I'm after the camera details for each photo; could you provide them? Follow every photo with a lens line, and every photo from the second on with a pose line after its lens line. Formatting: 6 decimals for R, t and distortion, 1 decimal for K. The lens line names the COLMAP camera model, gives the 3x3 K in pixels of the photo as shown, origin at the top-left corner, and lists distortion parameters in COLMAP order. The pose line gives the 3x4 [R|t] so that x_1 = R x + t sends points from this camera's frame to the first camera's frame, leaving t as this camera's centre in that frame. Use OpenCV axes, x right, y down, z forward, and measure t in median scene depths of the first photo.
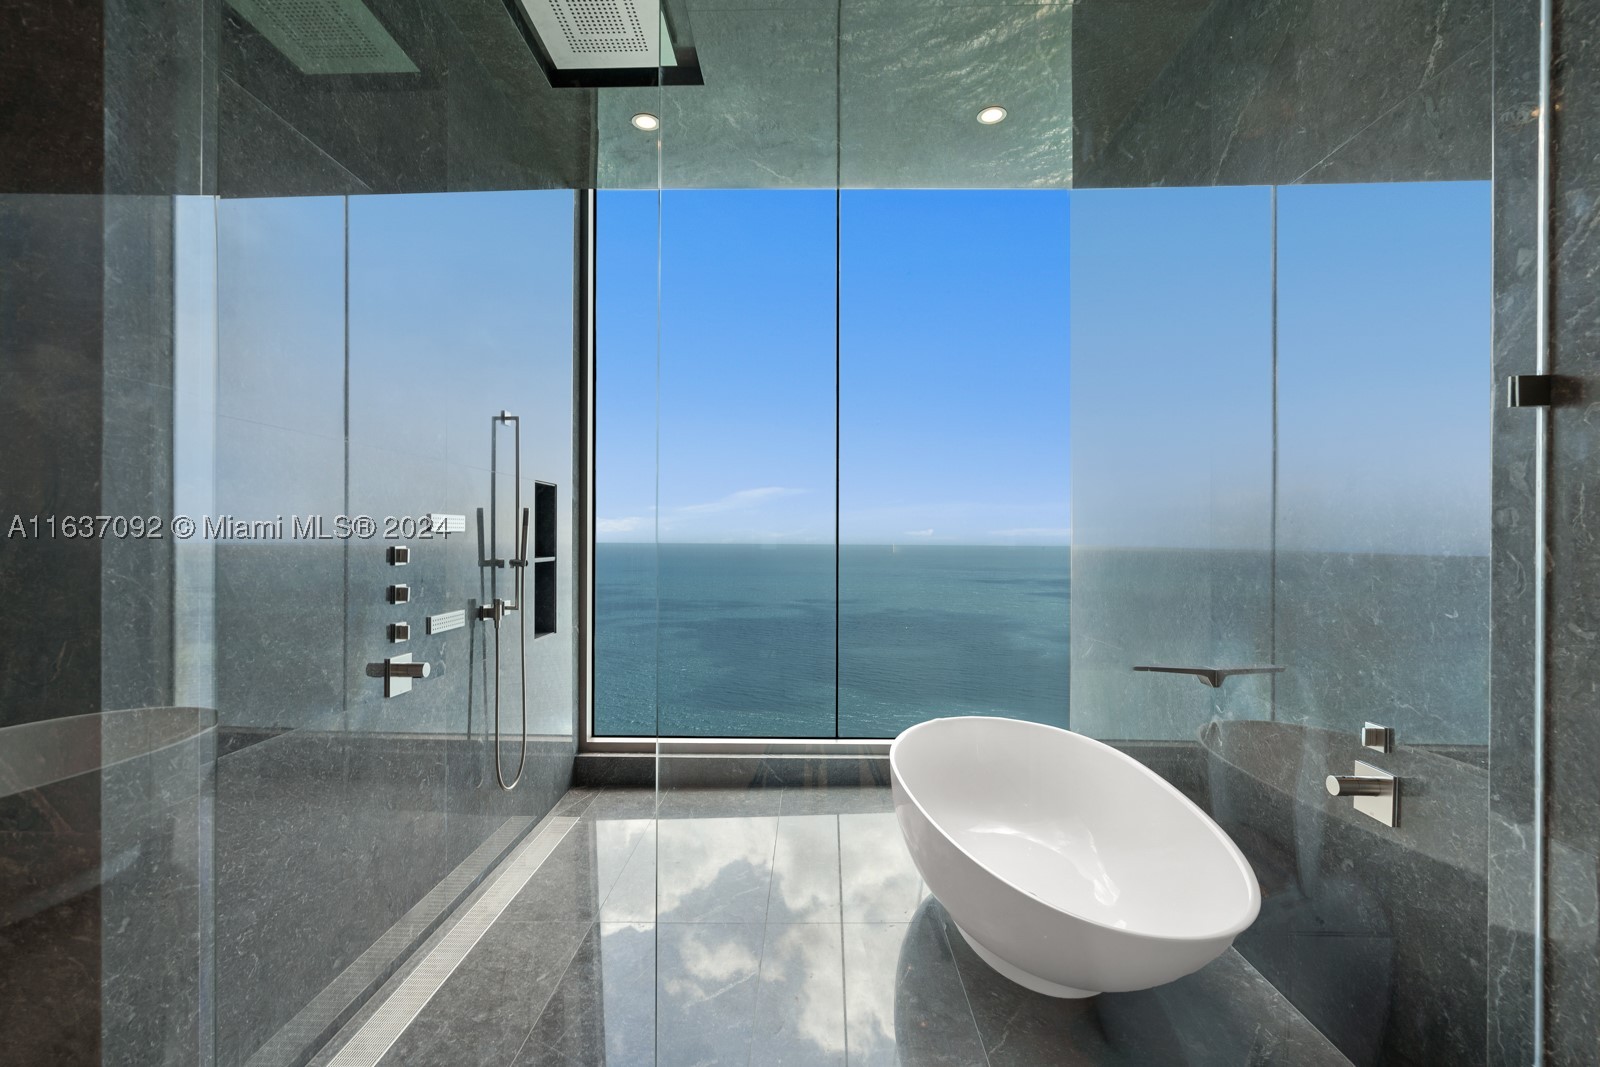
lens RADIAL K [[730.3, 0, 789.3], [0, 730.3, 534.8], [0, 0, 1]] dist [-0.005195, 0.001791]
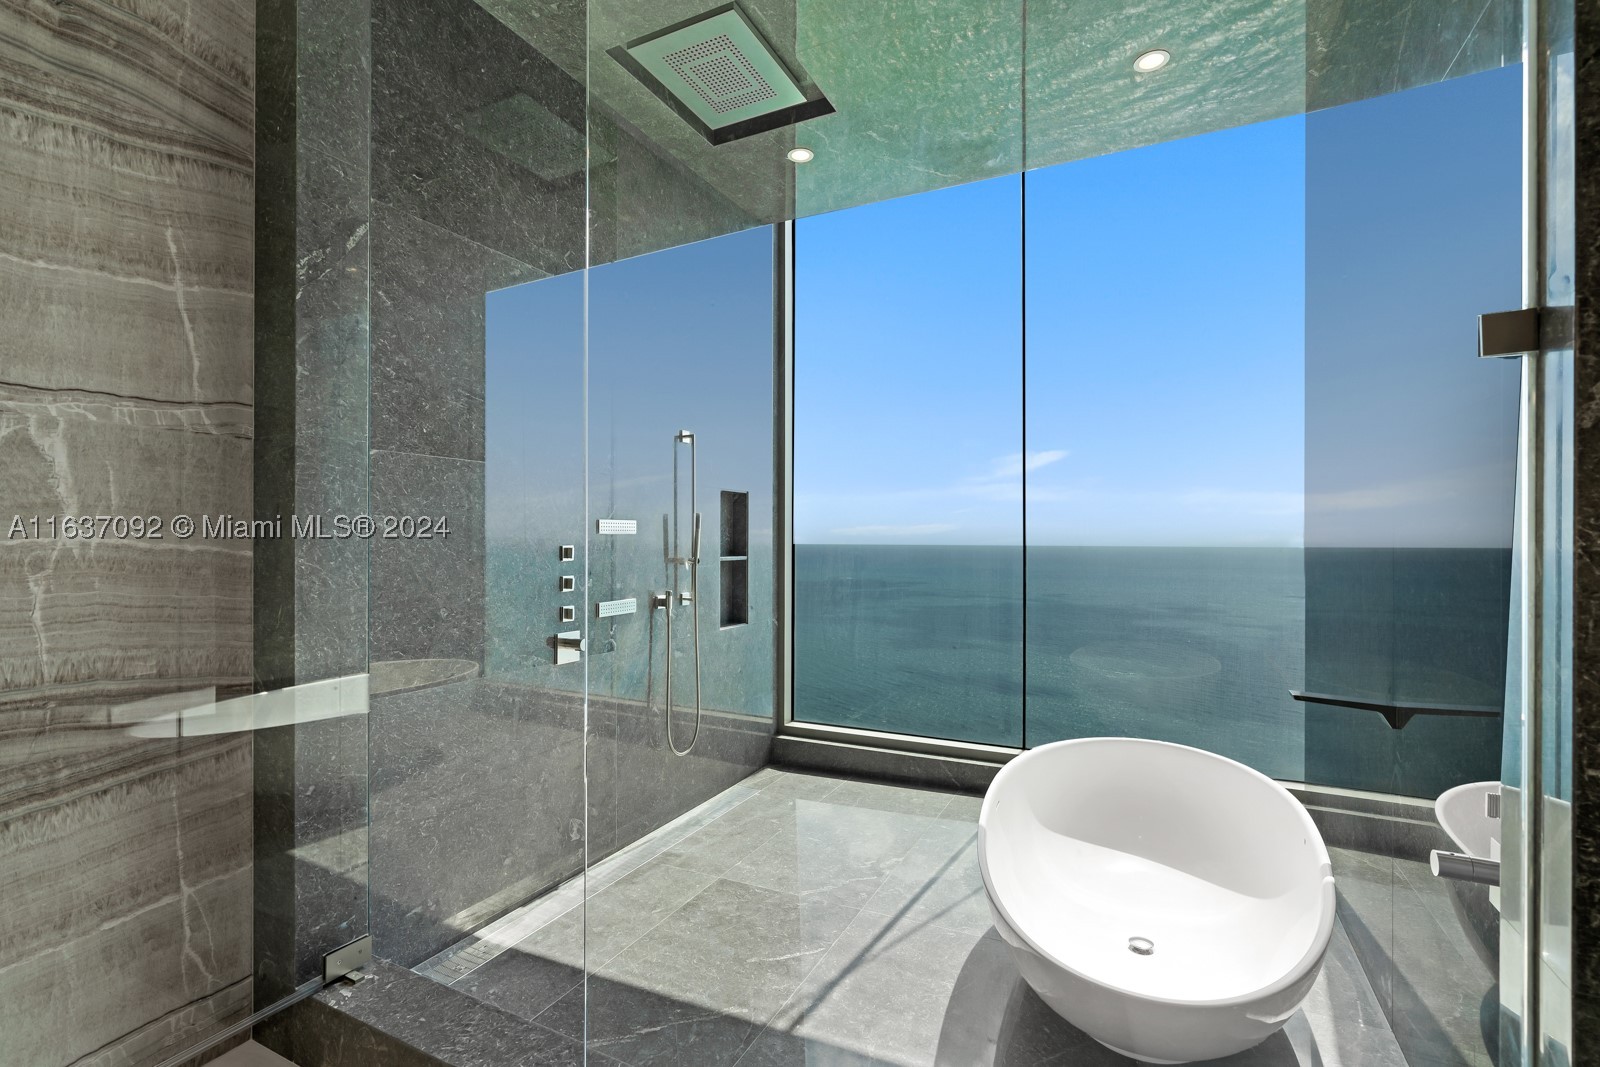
lens RADIAL K [[730.3, 0, 789.3], [0, 730.3, 534.8], [0, 0, 1]] dist [-0.005195, 0.001791]
pose [[0.905223, -0.005151, -0.424906, 0.292285], [0.004271, 0.999986, -0.003024, 0.001630], [0.424916, 0.000923, 0.905232, 0.013833]]
